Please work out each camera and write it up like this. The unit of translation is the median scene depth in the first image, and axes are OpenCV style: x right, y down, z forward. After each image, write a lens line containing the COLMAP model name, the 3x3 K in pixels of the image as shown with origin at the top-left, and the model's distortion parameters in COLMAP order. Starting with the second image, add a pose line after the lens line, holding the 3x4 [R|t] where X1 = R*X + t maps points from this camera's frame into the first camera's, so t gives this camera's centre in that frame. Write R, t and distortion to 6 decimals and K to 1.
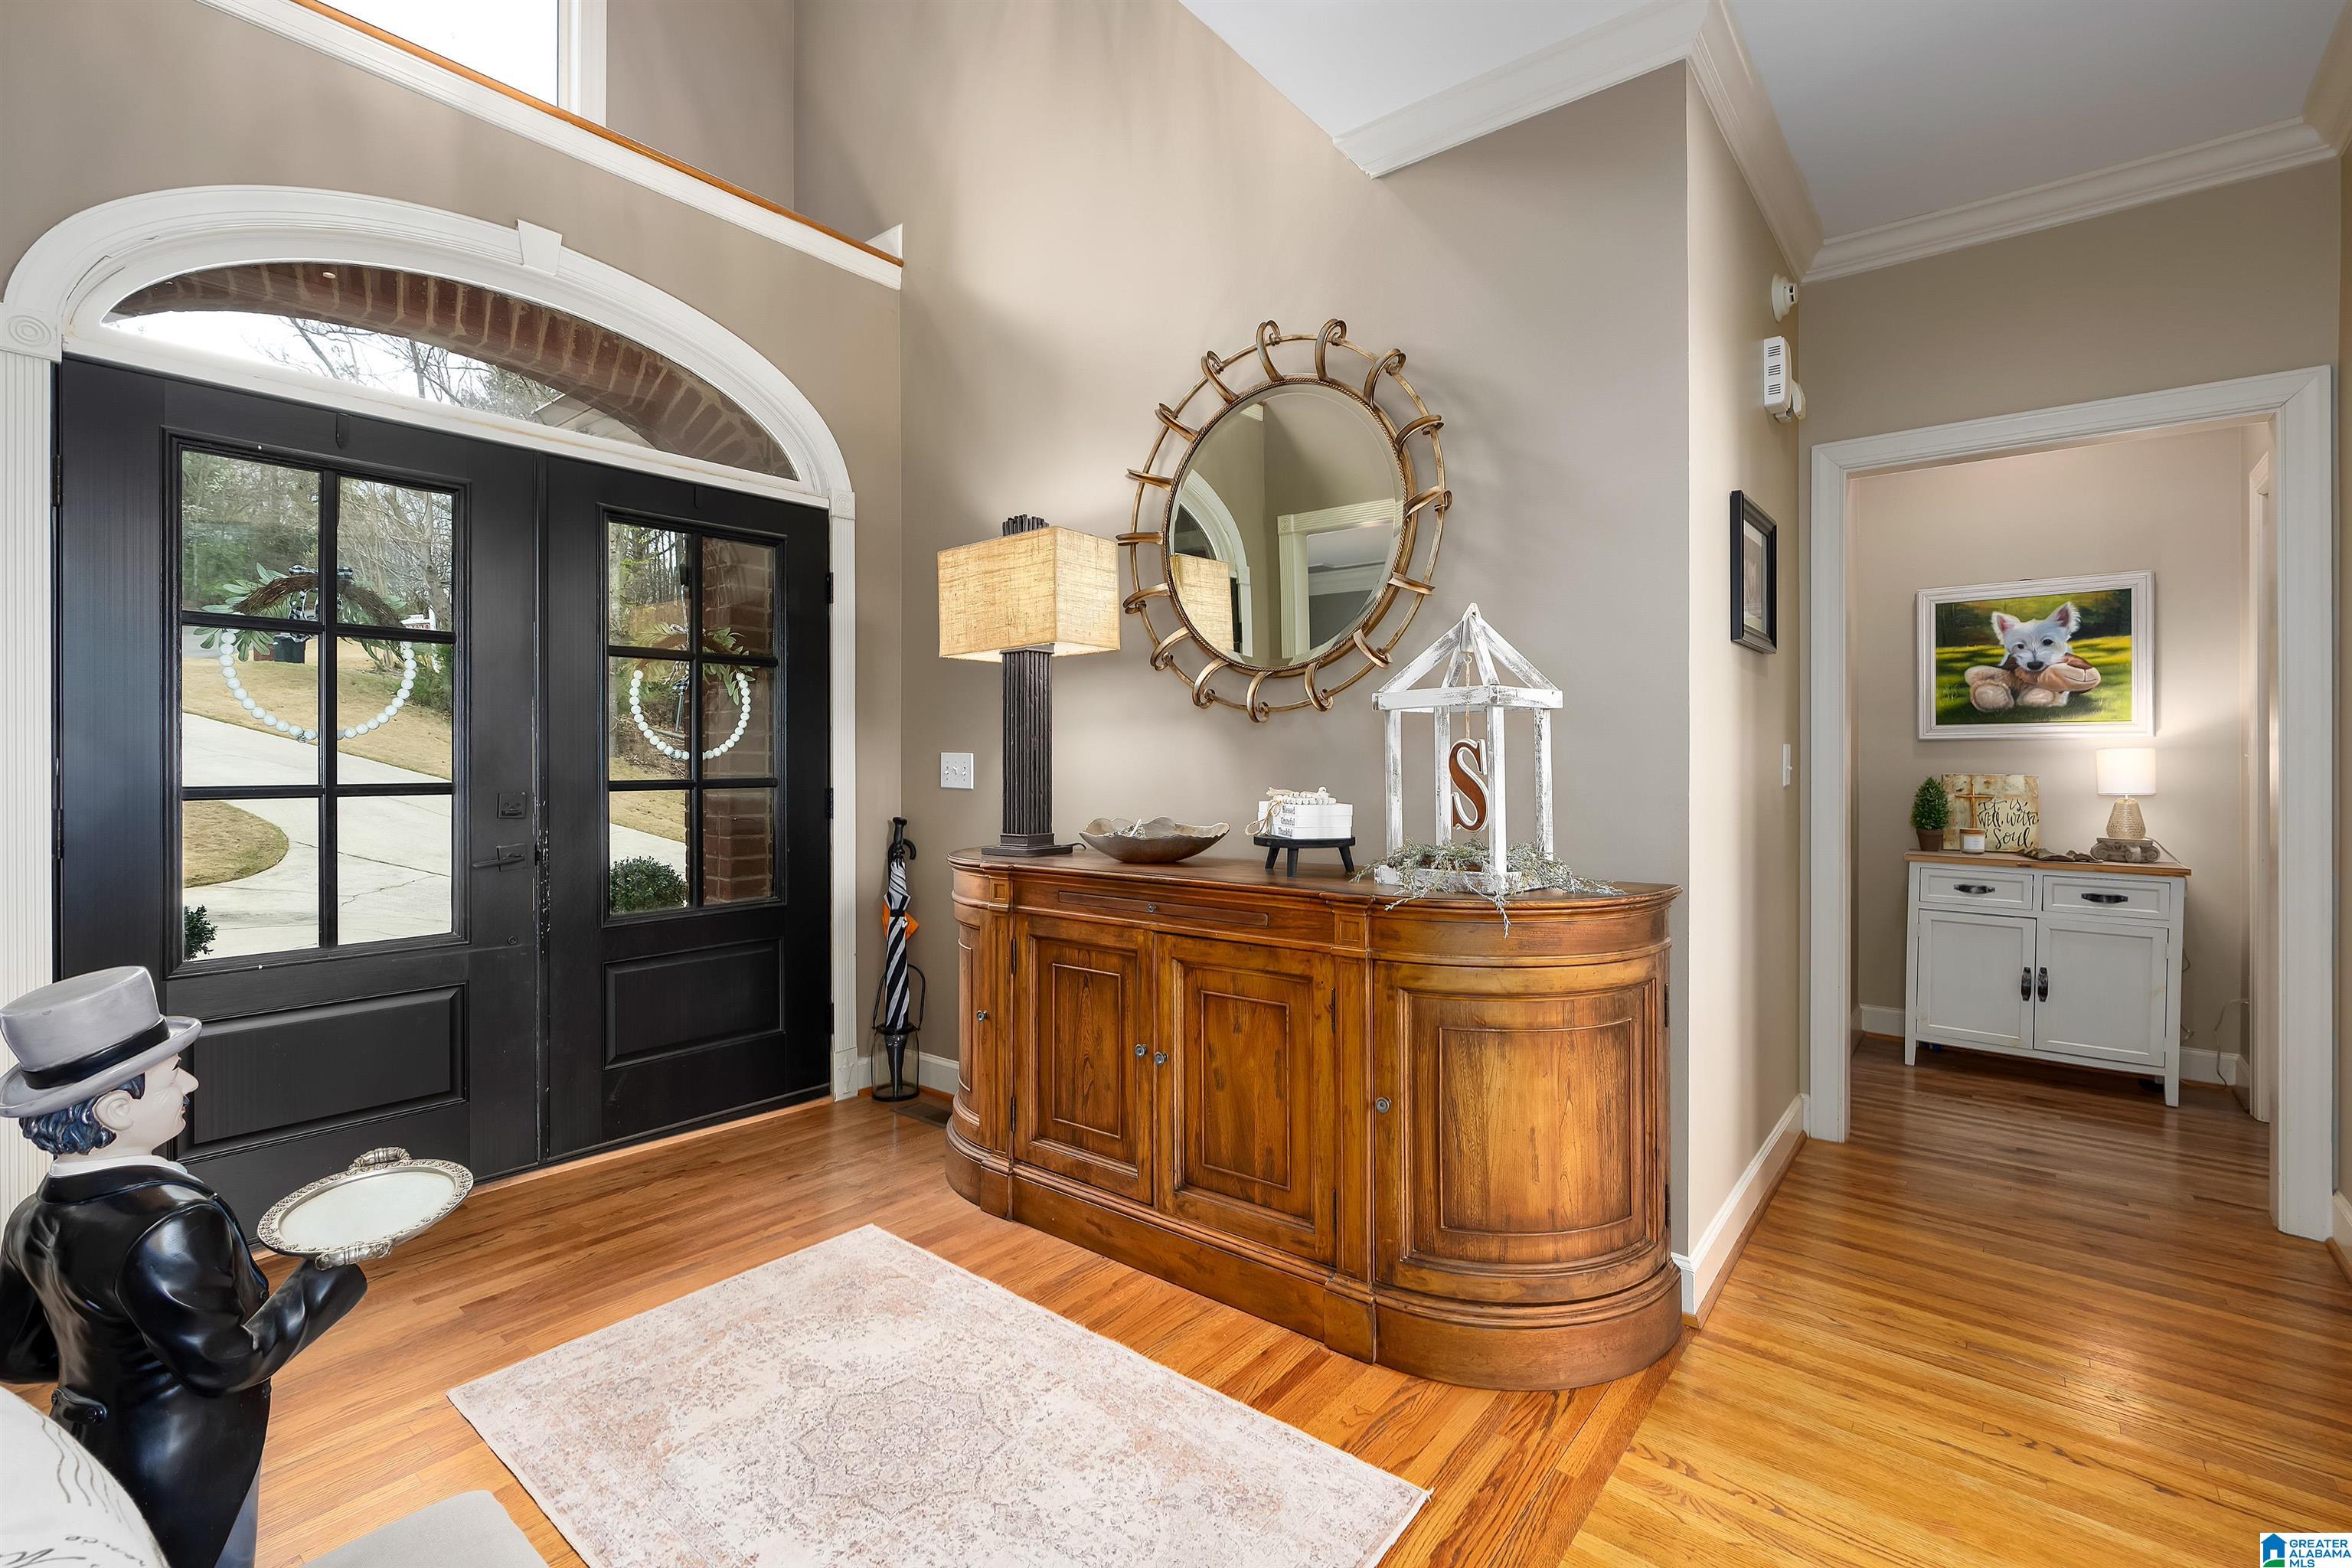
lens RADIAL K [[1044.6, 0, 1165.9], [0, 1044.6, 761.5], [0, 0, 1]] dist [-0.008781, 0.000409]
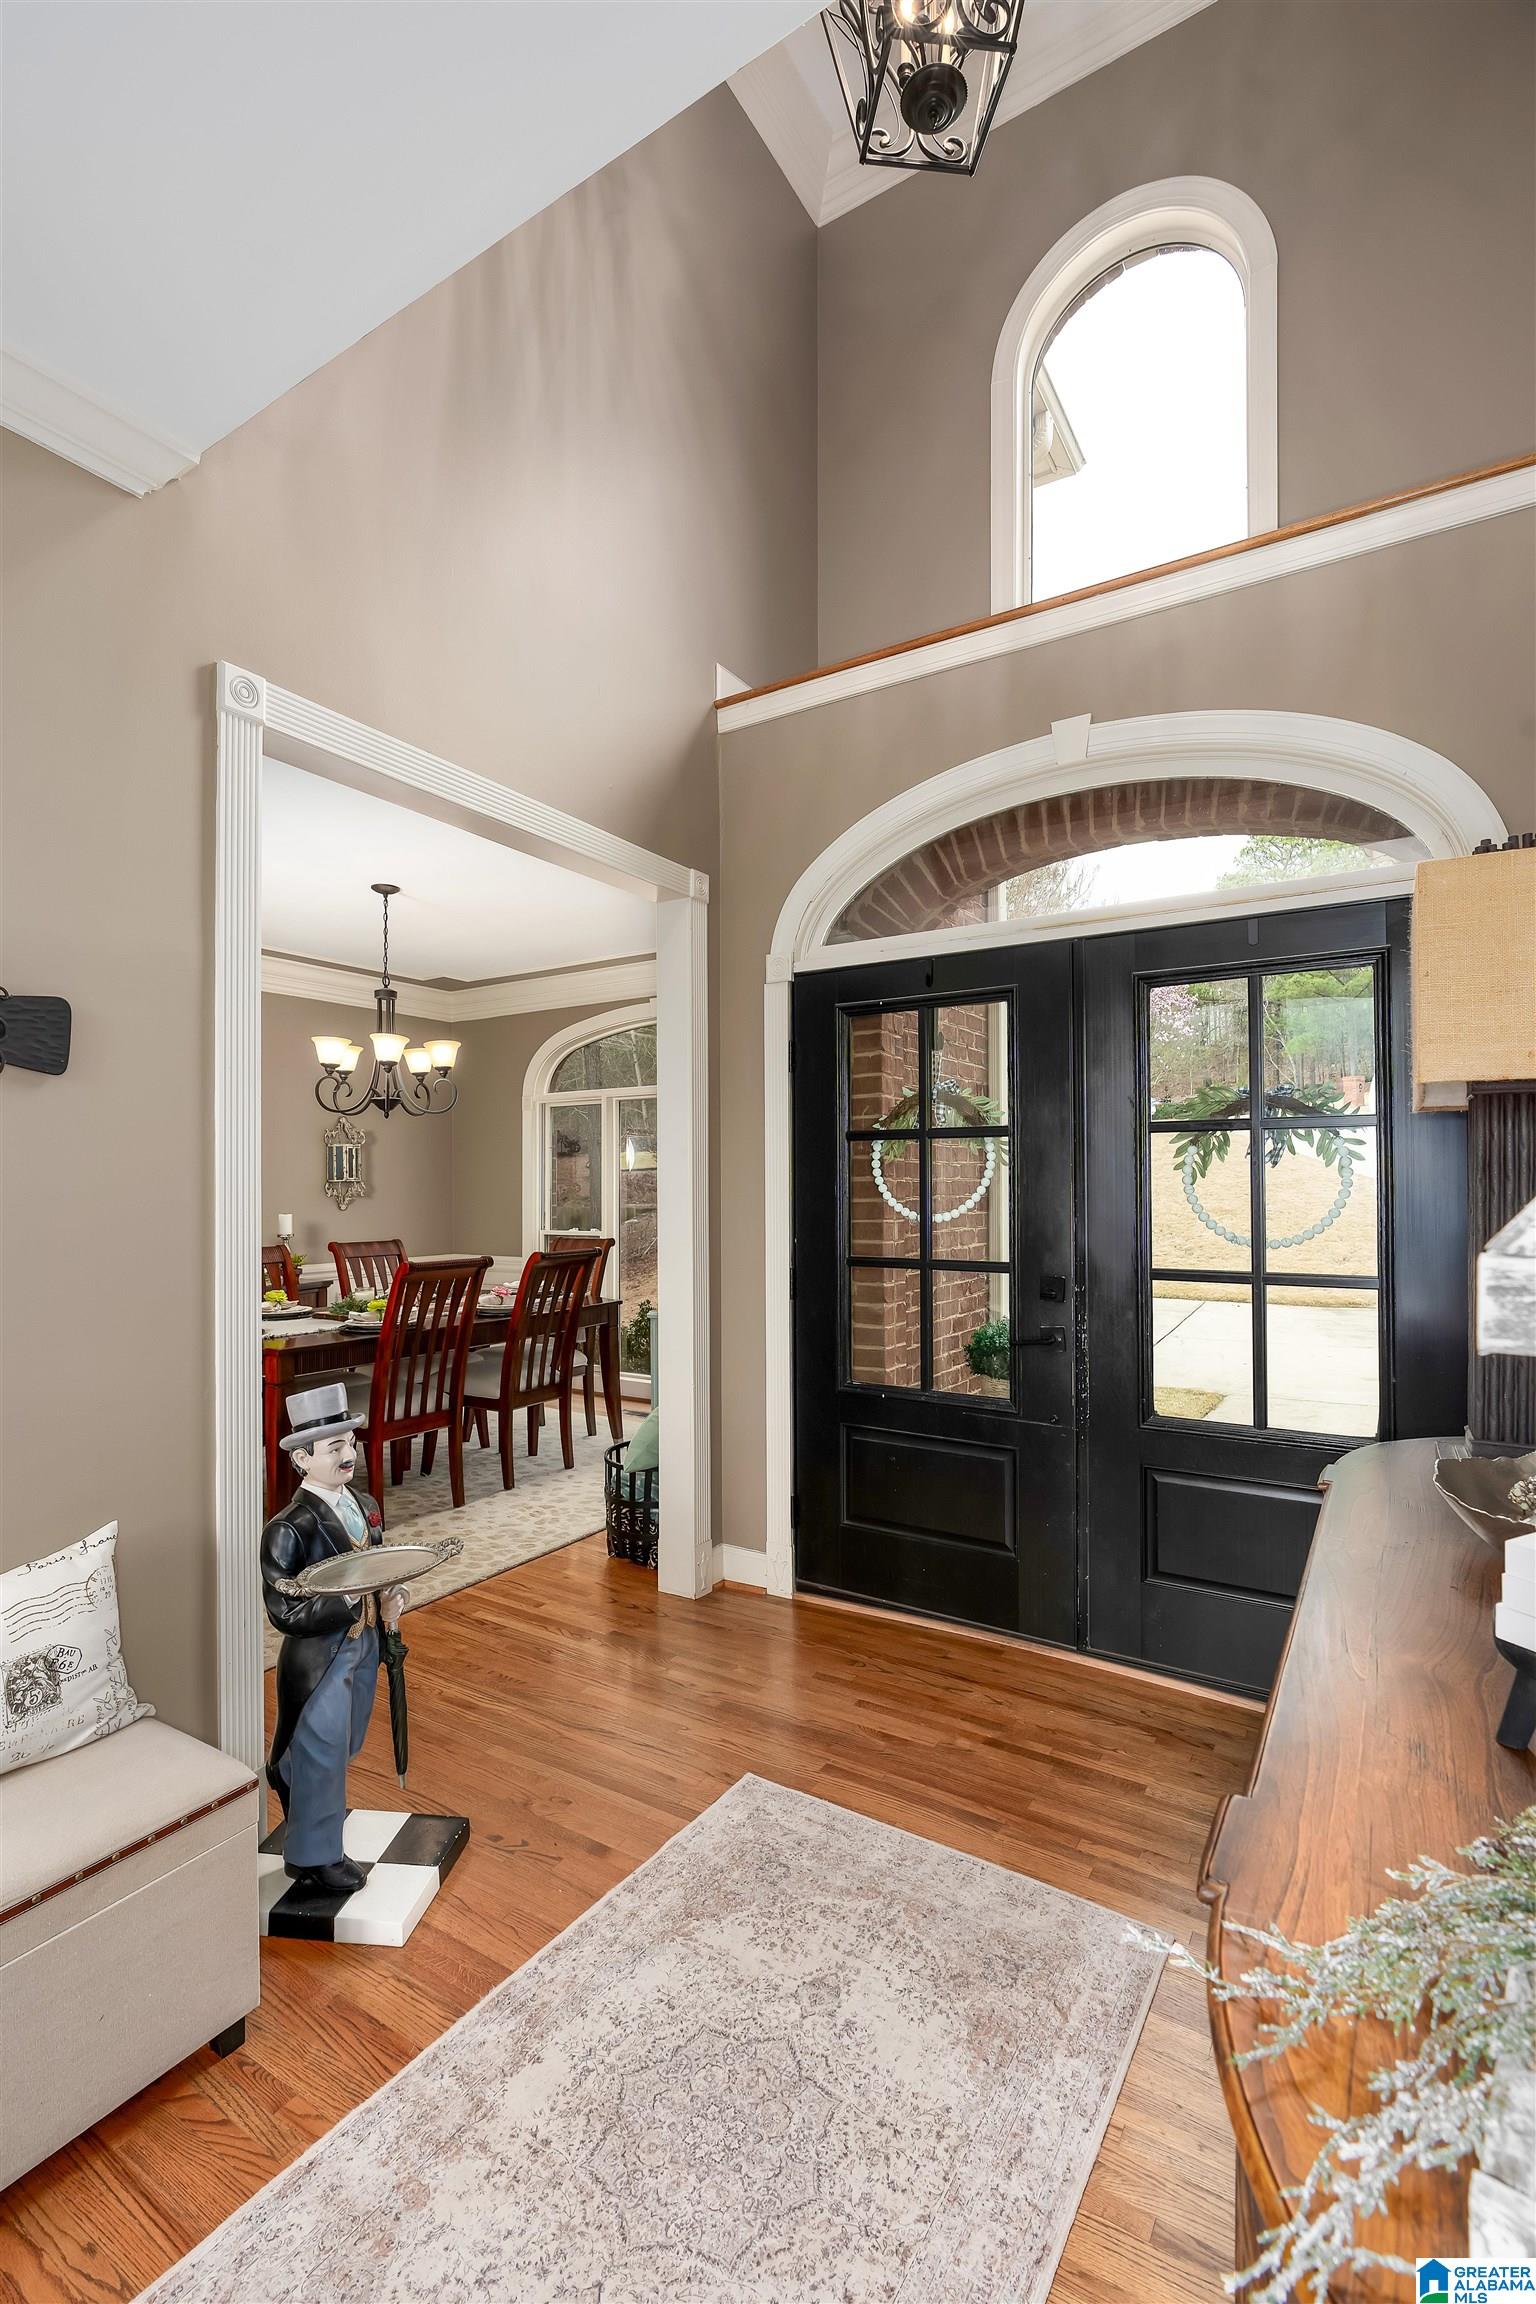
lens RADIAL K [[1023.3, 0, 762.2], [0, 1023.3, 1173.0], [0, 0, 1]] dist [-0.008781, 0.000409]
pose [[0.115283, -0.010259, -0.993280, 0.399760], [-0.000158, 0.999946, -0.010346, -0.070335], [0.993333, 0.001350, 0.115275, 0.679577]]
